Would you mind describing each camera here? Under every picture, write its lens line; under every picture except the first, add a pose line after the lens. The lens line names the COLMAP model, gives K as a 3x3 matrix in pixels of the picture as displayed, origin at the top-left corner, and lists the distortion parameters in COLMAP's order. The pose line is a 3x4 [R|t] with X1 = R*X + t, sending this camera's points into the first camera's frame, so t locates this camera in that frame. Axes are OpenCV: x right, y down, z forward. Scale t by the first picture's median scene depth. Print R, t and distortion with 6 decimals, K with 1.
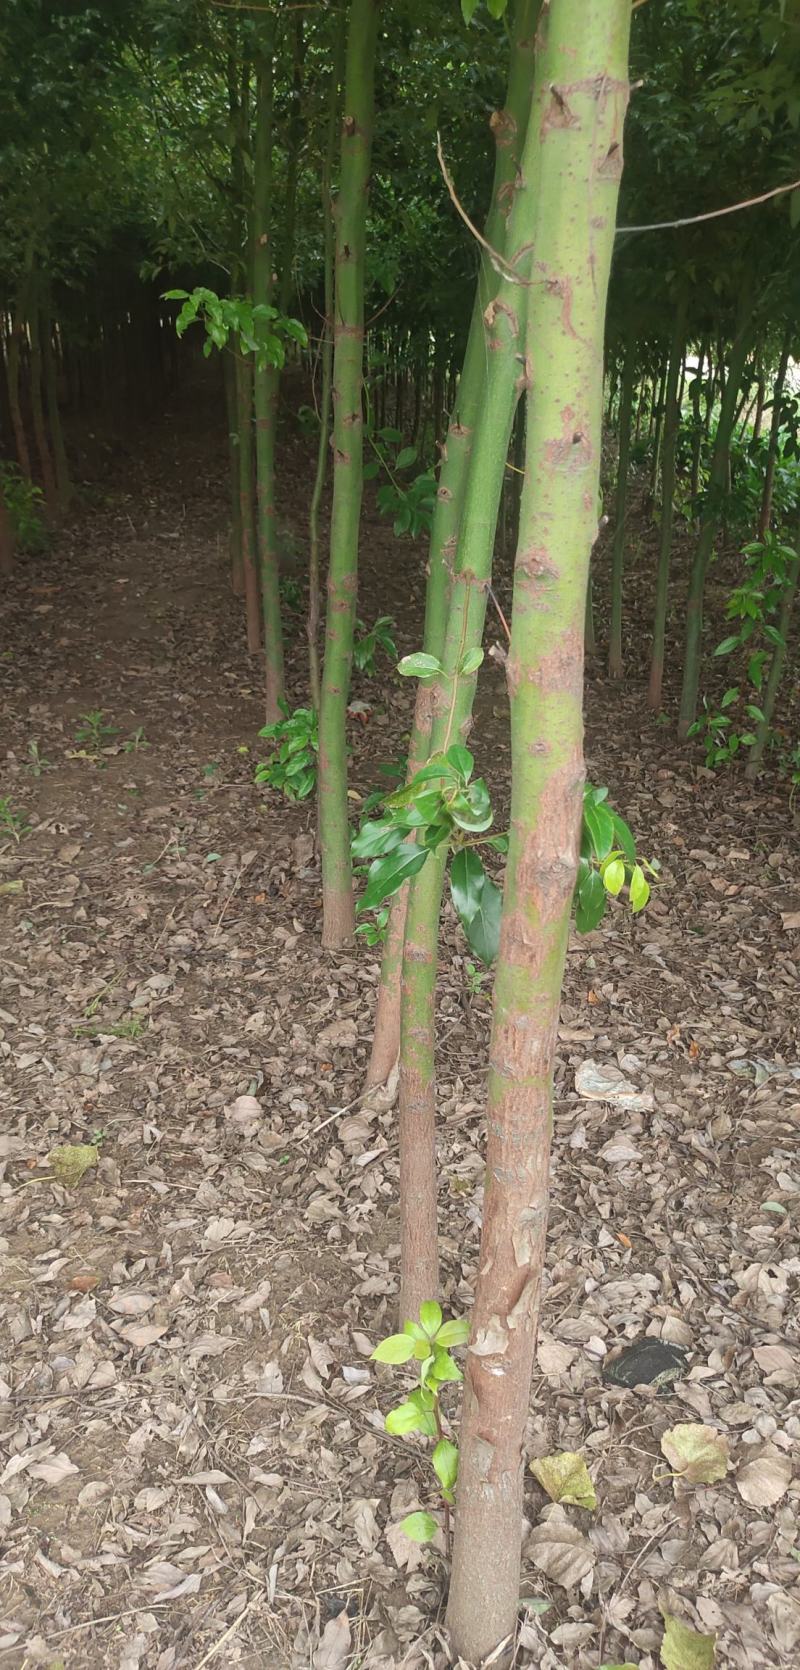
lens RADIAL K [[1283.8, 0, 399.5], [0, 1283.8, 826.8], [0, 0, 1]] dist [0.032083, -0.033444]
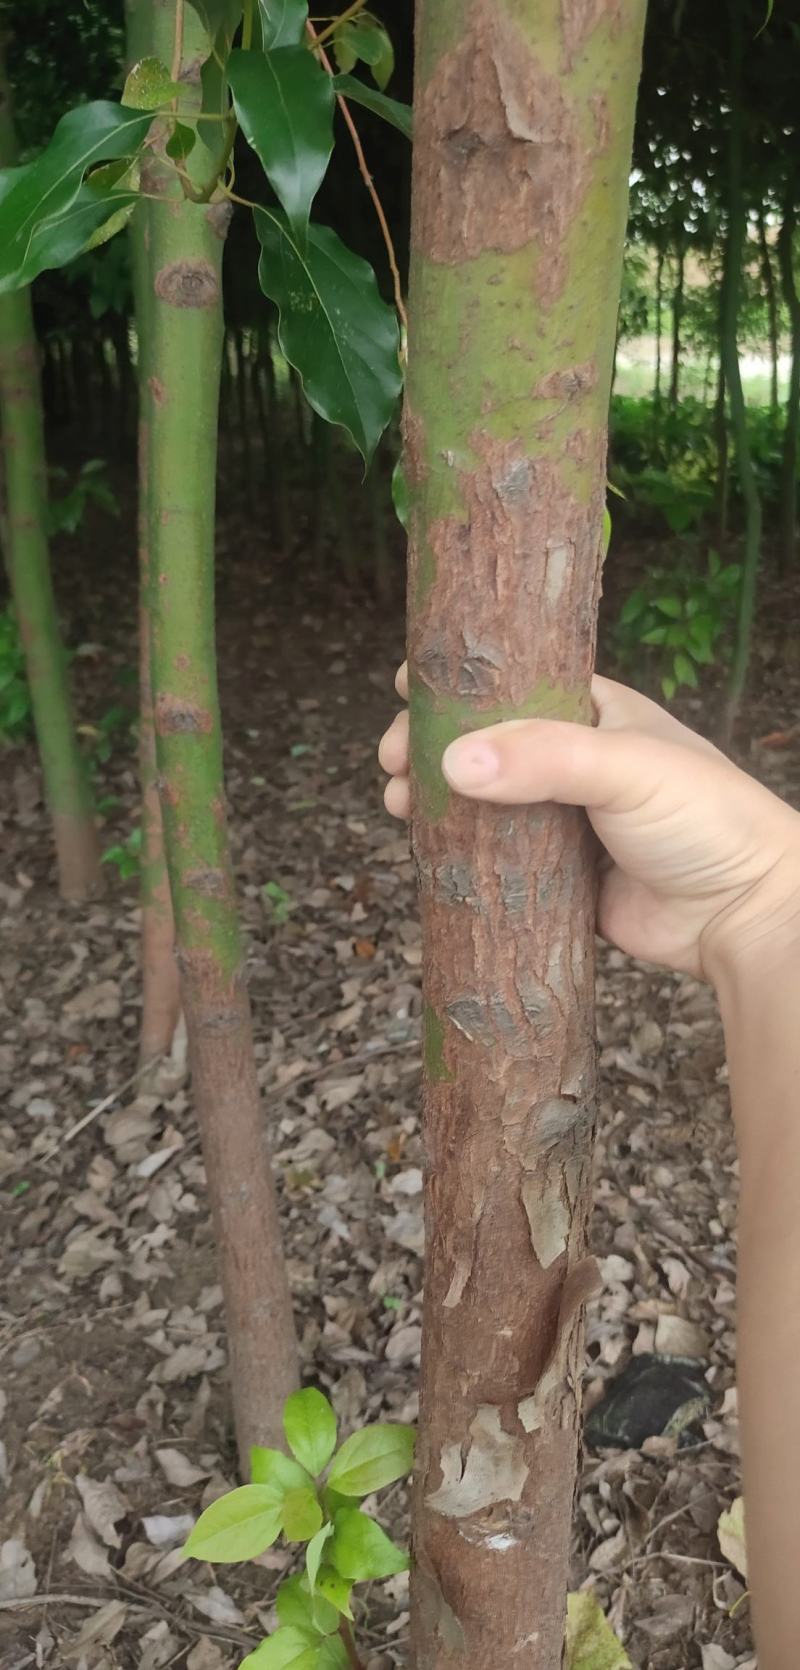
lens RADIAL K [[1283.8, 0, 407.6], [0, 1283.8, 841.3], [0, 0, 1]] dist [0.032083, -0.033444]
pose [[0.974948, -0.124640, 0.184231, 0.000882], [0.126806, 0.991928, 0.000027, 0.124046], [-0.182747, 0.023335, 0.982883, 0.369609]]
